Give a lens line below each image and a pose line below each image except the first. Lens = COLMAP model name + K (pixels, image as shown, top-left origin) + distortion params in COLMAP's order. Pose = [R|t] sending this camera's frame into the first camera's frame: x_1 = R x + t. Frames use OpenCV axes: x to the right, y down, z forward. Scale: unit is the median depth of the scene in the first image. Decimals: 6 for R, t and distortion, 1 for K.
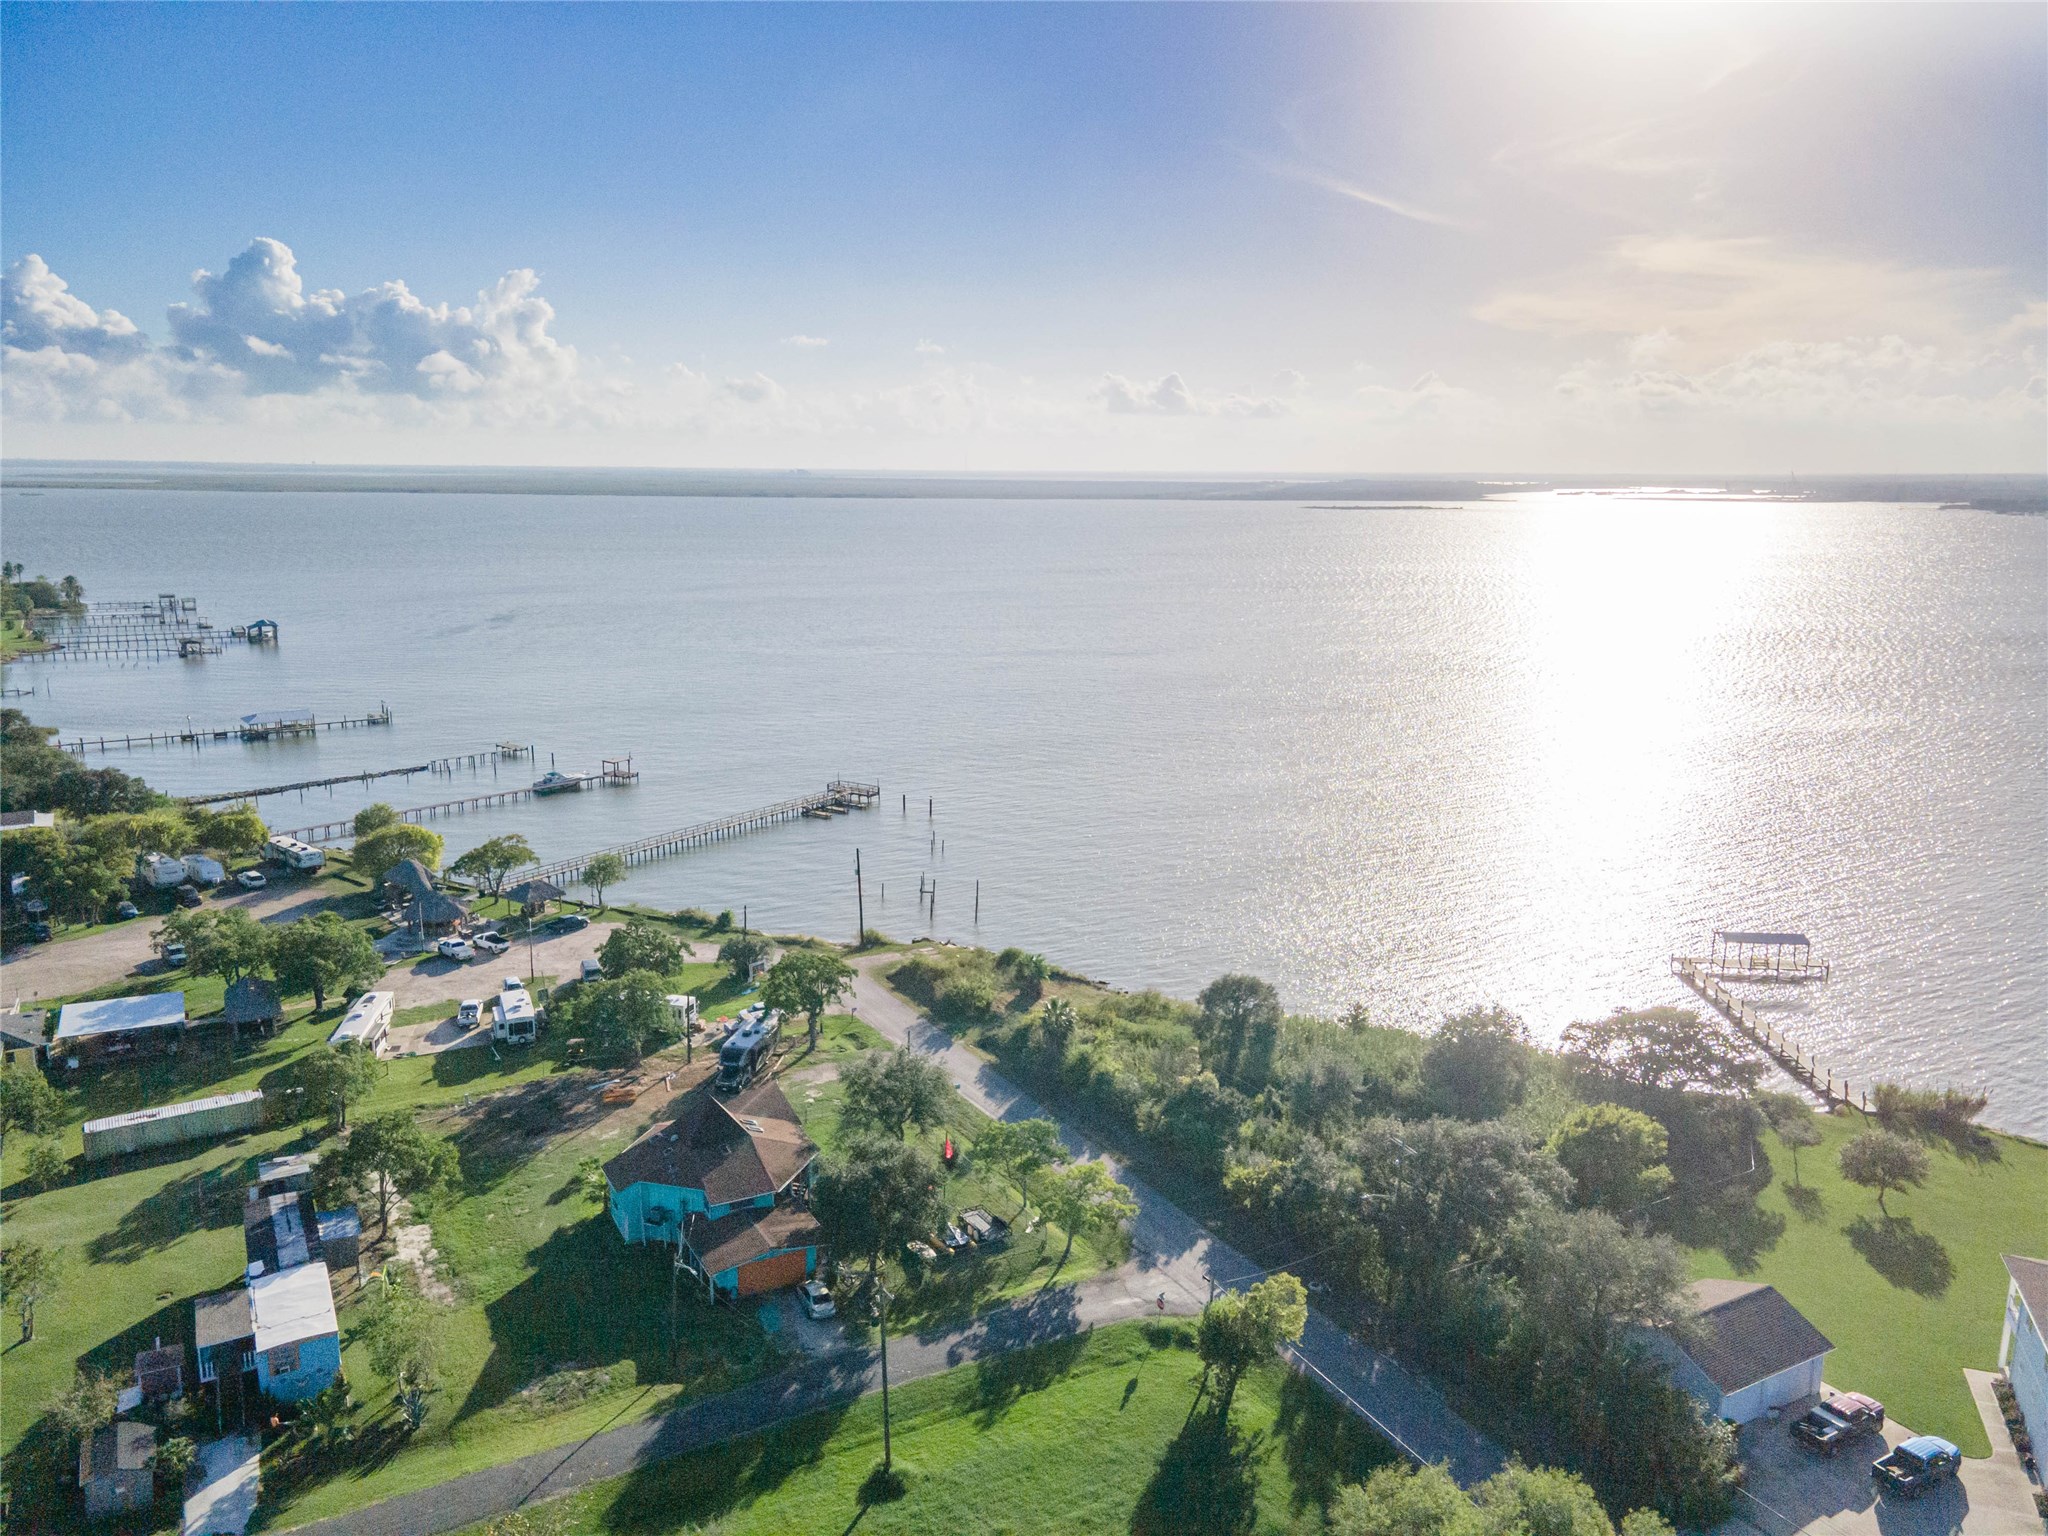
lens RADIAL K [[1494.2, 0, 1028.3], [0, 1494.2, 773.0], [0, 0, 1]] dist [0.021308, 0.052552]
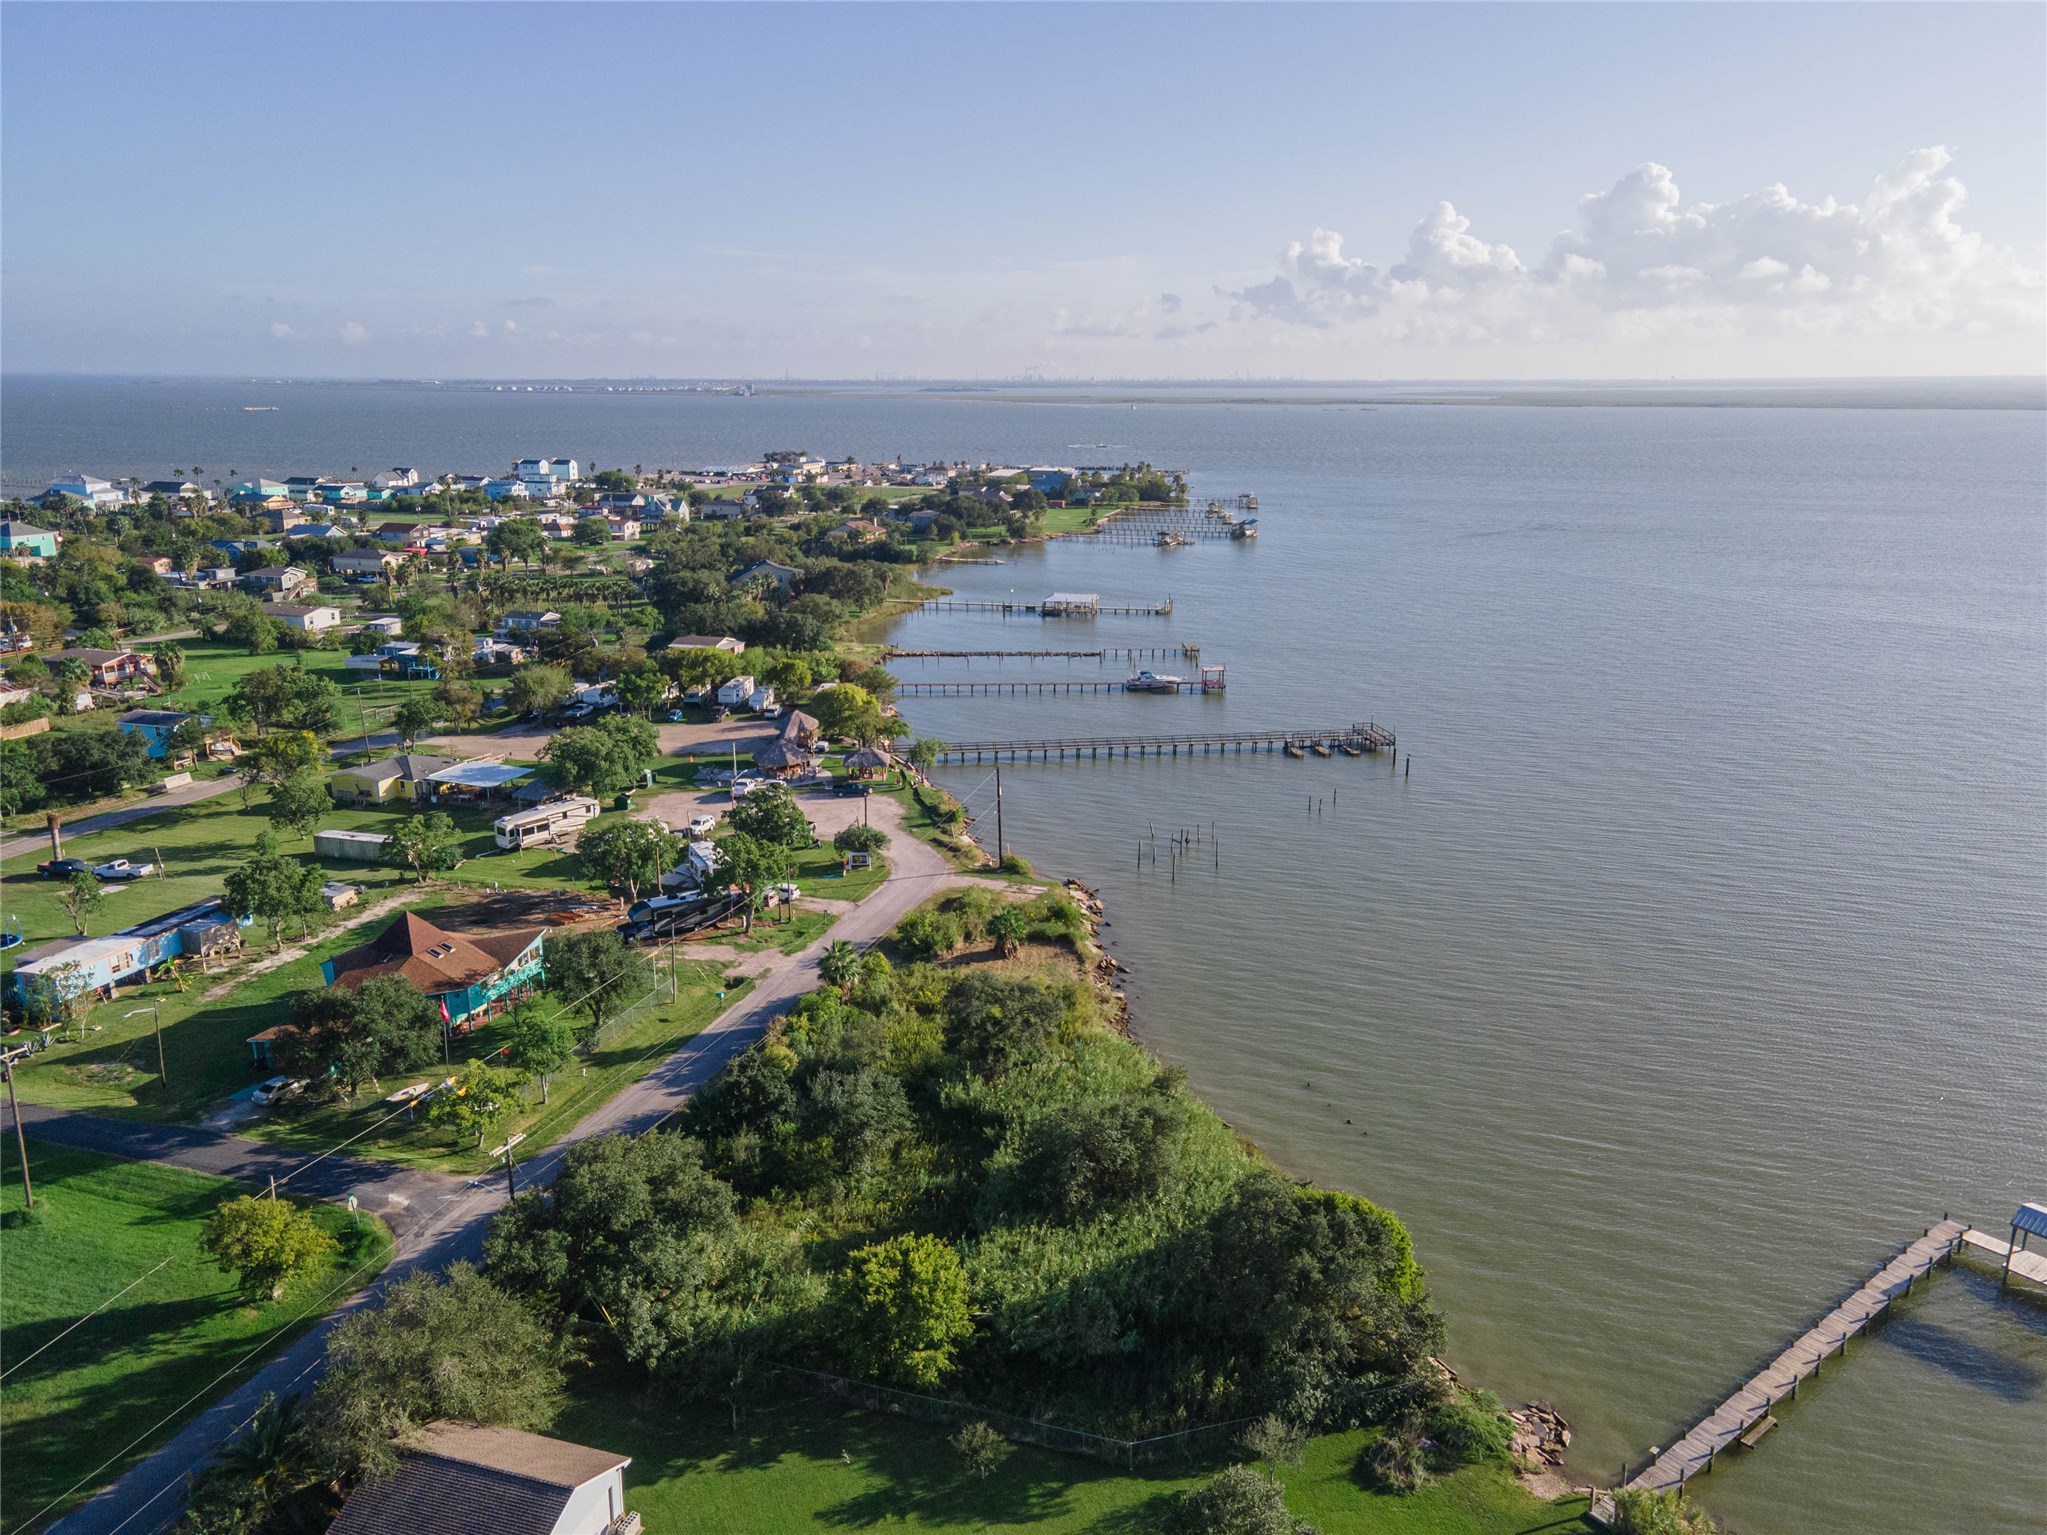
lens RADIAL K [[1529.6, 0, 1018.0], [0, 1529.6, 736.7], [0, 0, 1]] dist [0.014391, 0.060141]
pose [[0.665078, 0.163104, -0.728744, 0.073088], [-0.144286, 0.985535, 0.088897, -0.006825], [0.732702, 0.046024, 0.678991, 0.042604]]
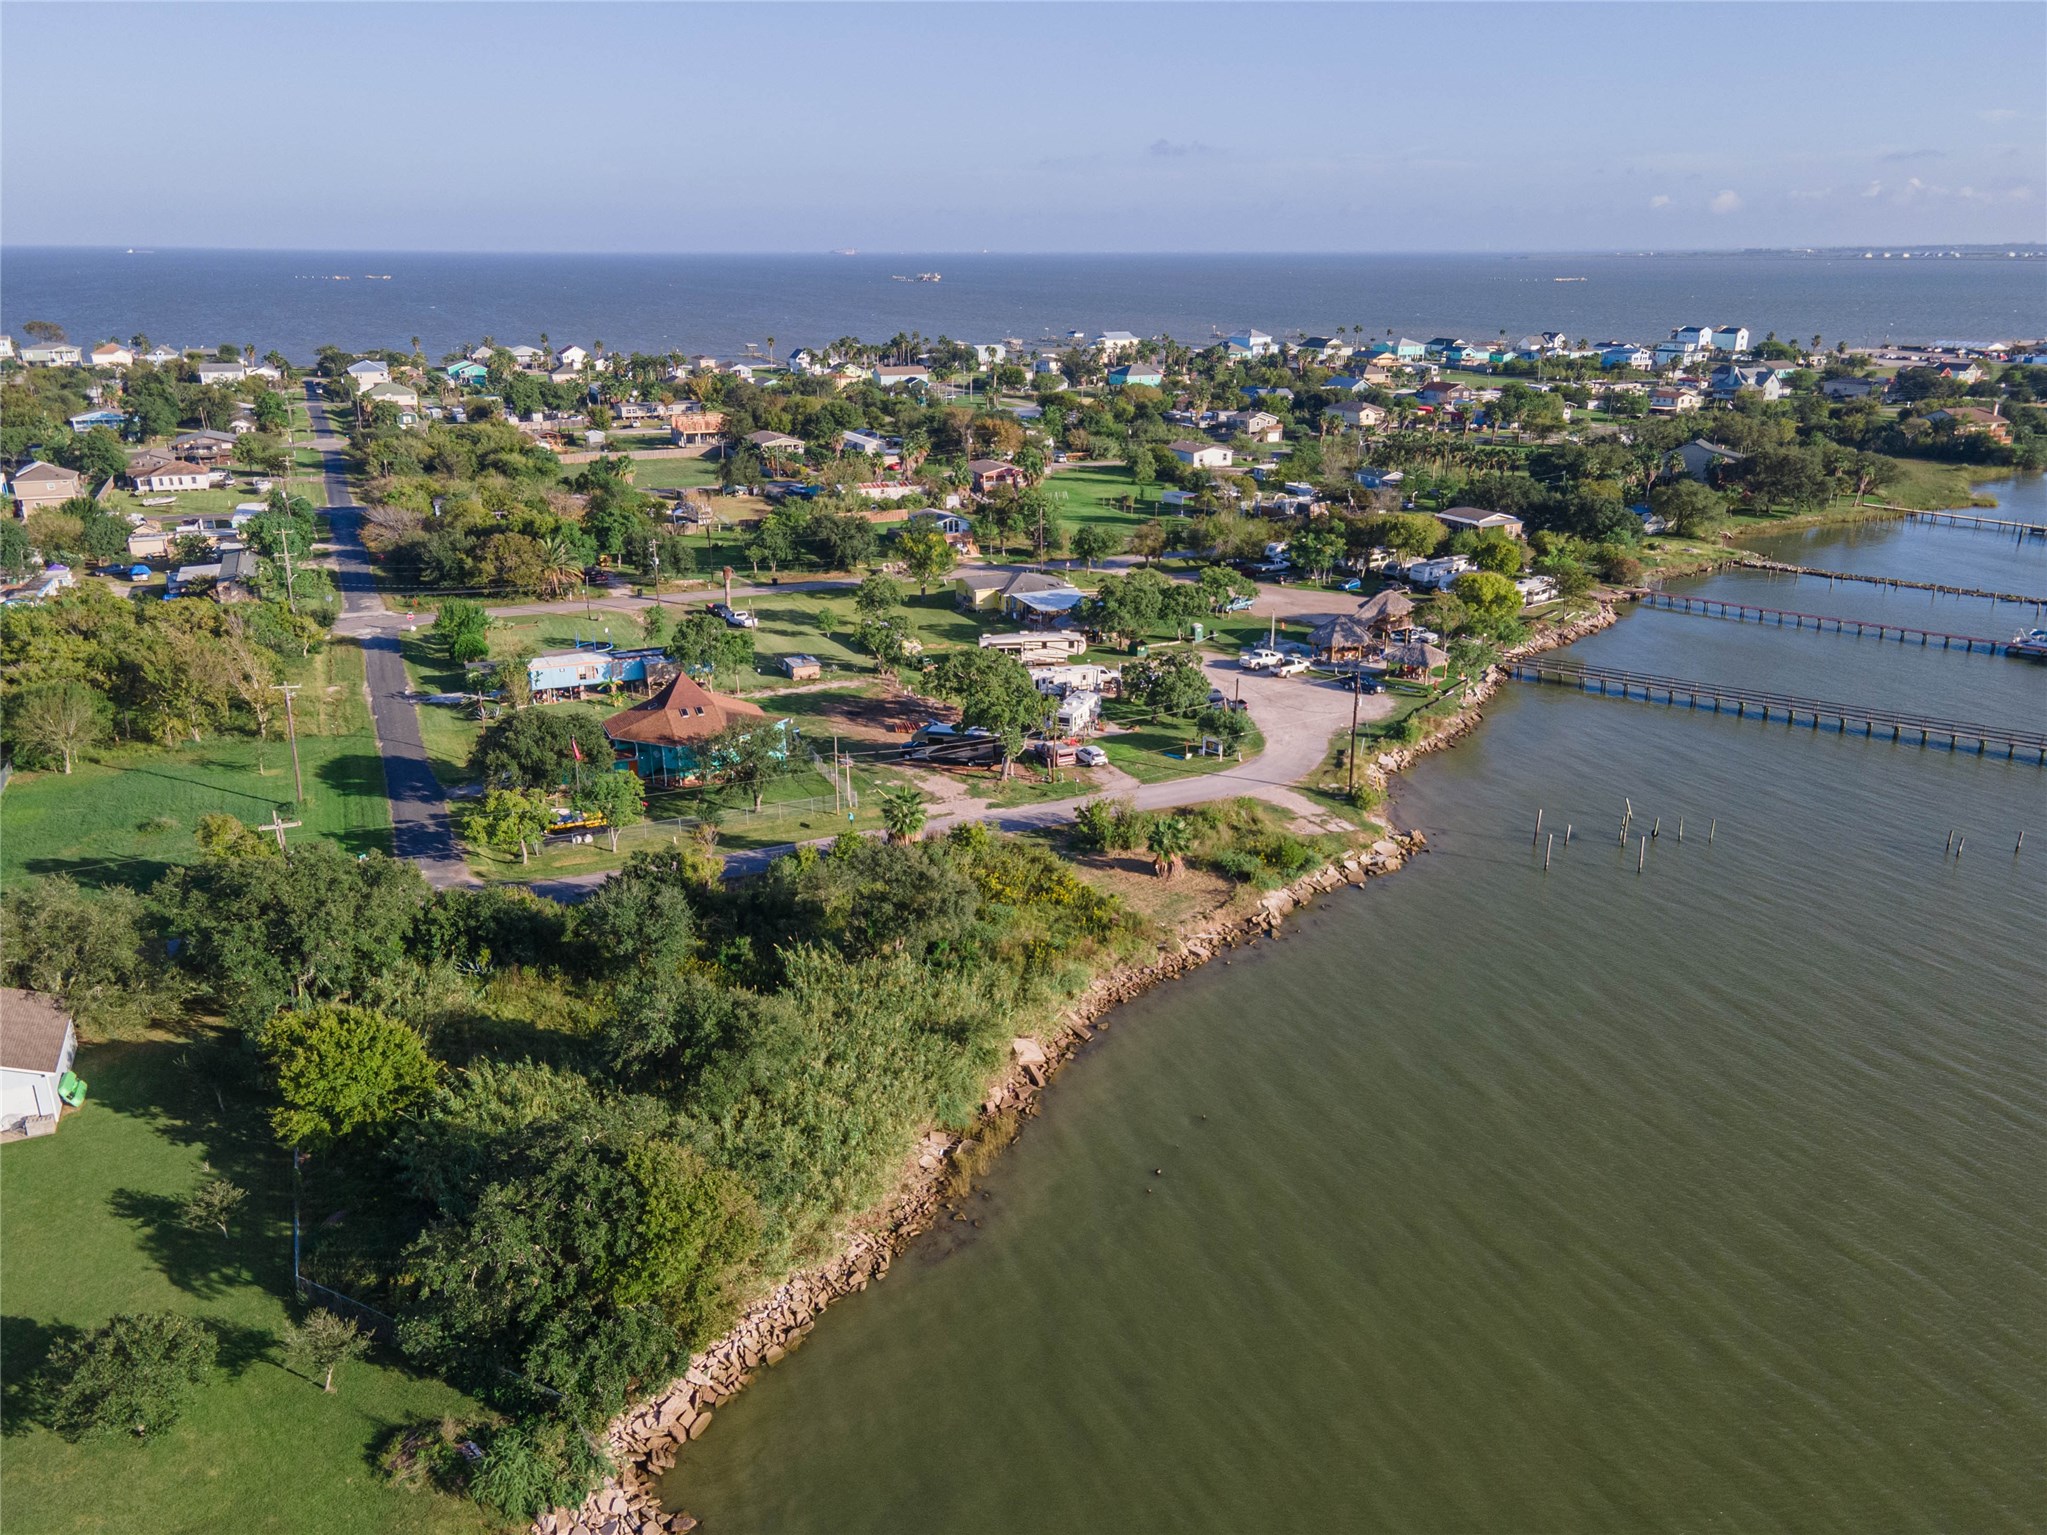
lens RADIAL K [[1515.7, 0, 1009.9], [0, 1515.7, 769.2], [0, 0, 1]] dist [0.033934, 0.004349]
pose [[-0.101050, 0.311836, -0.944747, 0.081113], [-0.196294, 0.924692, 0.326211, -0.015148], [0.975324, 0.218412, -0.032229, 0.104939]]
